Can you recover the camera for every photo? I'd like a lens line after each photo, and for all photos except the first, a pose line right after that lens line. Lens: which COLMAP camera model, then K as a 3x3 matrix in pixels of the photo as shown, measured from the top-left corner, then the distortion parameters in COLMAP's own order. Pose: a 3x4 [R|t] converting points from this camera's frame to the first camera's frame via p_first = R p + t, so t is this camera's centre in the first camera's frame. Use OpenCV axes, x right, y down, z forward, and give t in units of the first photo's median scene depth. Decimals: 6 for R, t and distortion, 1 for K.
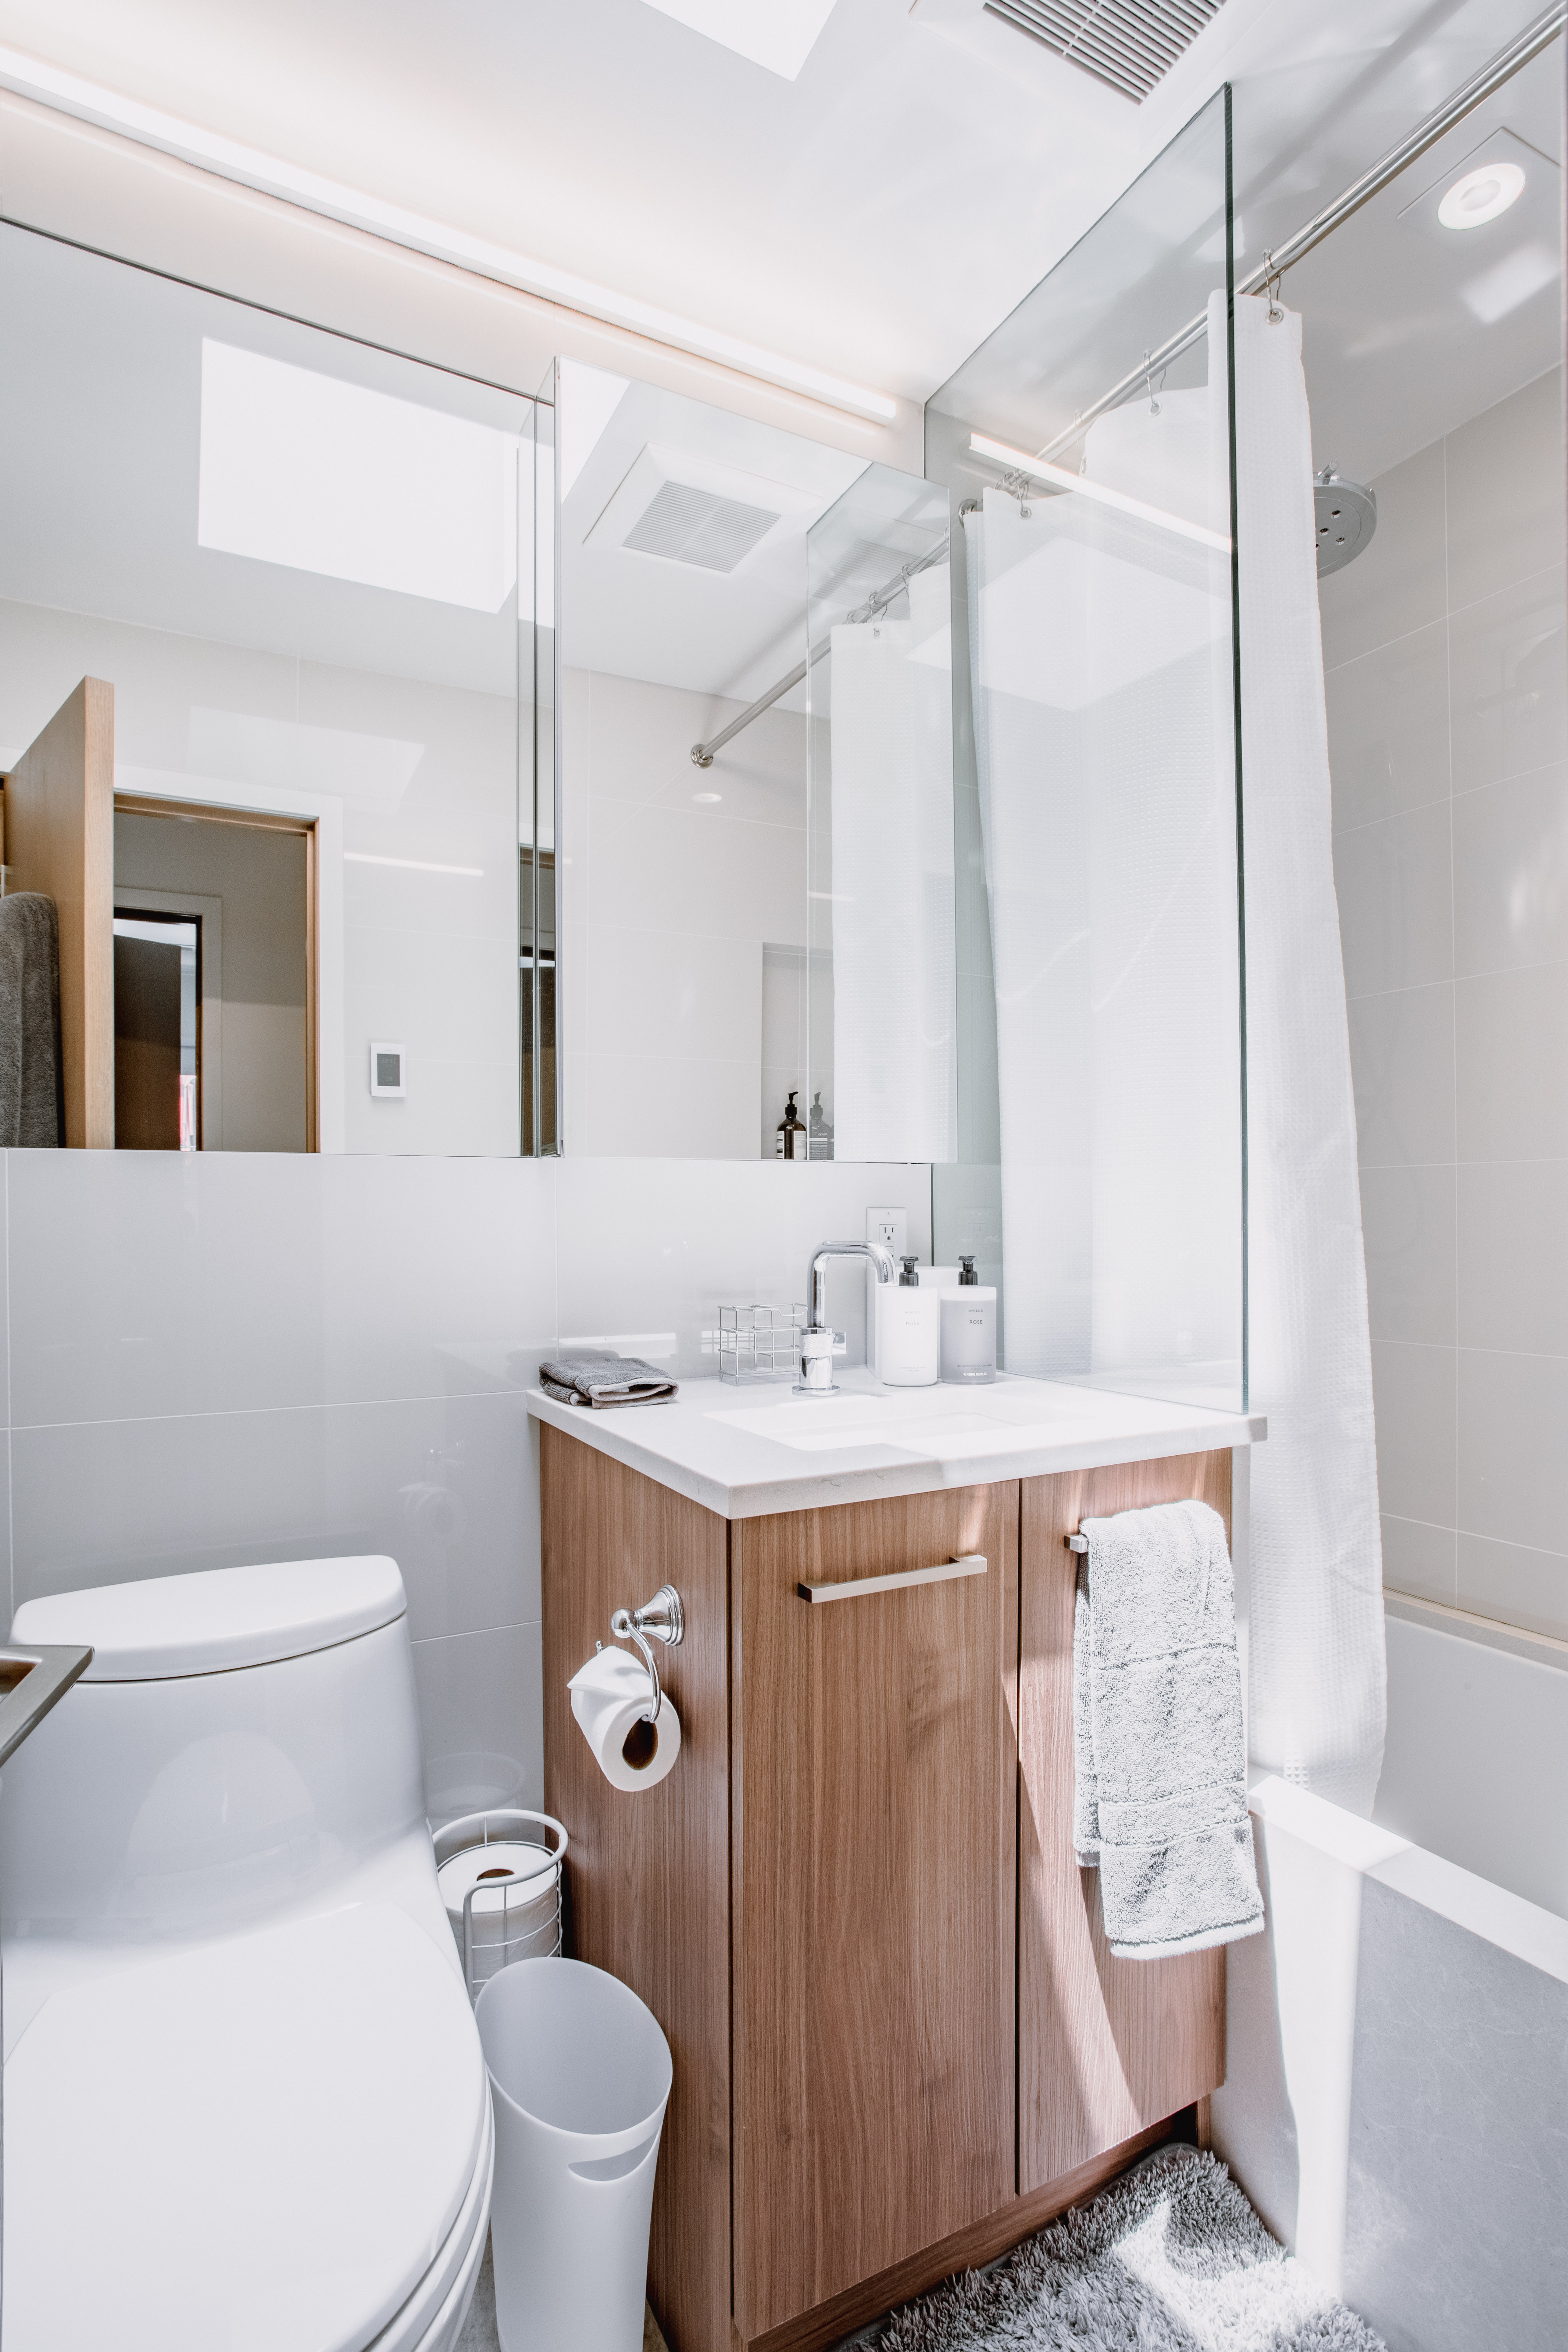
lens RADIAL K [[1144.3, 0, 786.0], [0, 1144.3, 1188.4], [0, 0, 1]] dist [-0.035093, 0.011340]
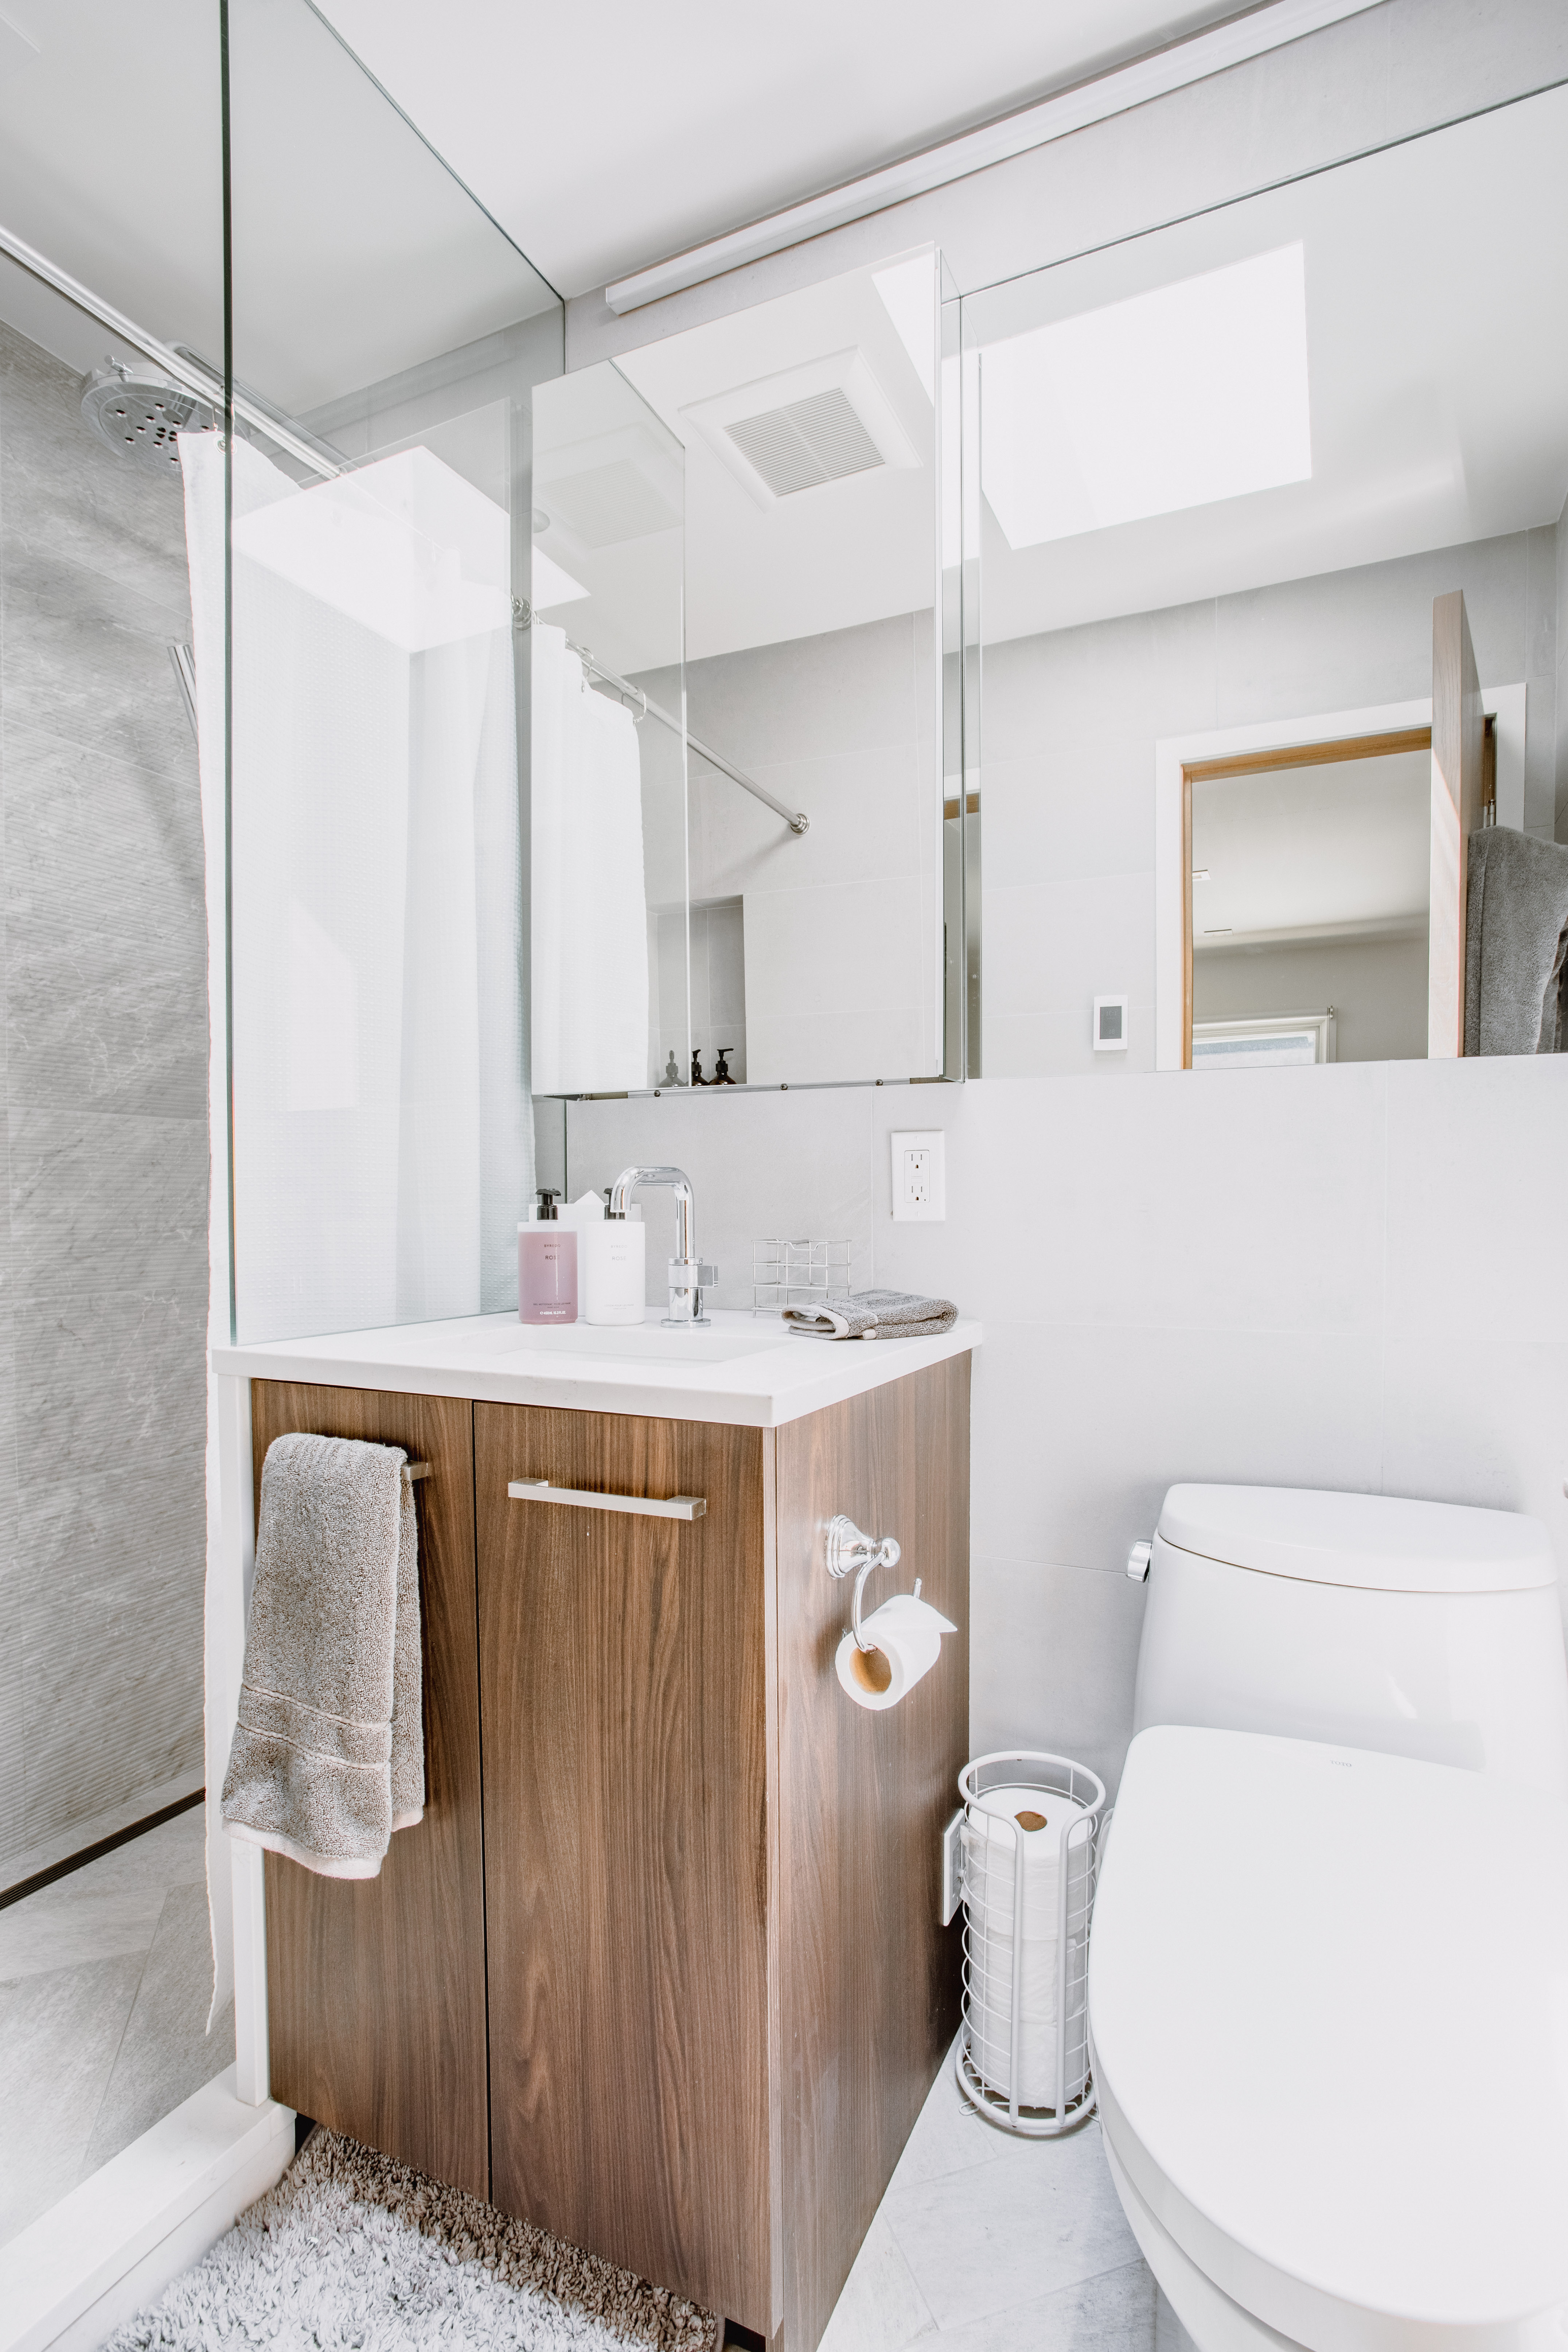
lens RADIAL K [[1144.3, 0, 783.8], [0, 1144.3, 1178.2], [0, 0, 1]] dist [-0.035093, 0.011340]
pose [[0.585823, 0.006841, -0.810410, 0.786558], [0.023677, 0.999393, 0.025551, 0.008424], [0.810093, -0.034157, 0.585306, 0.372226]]
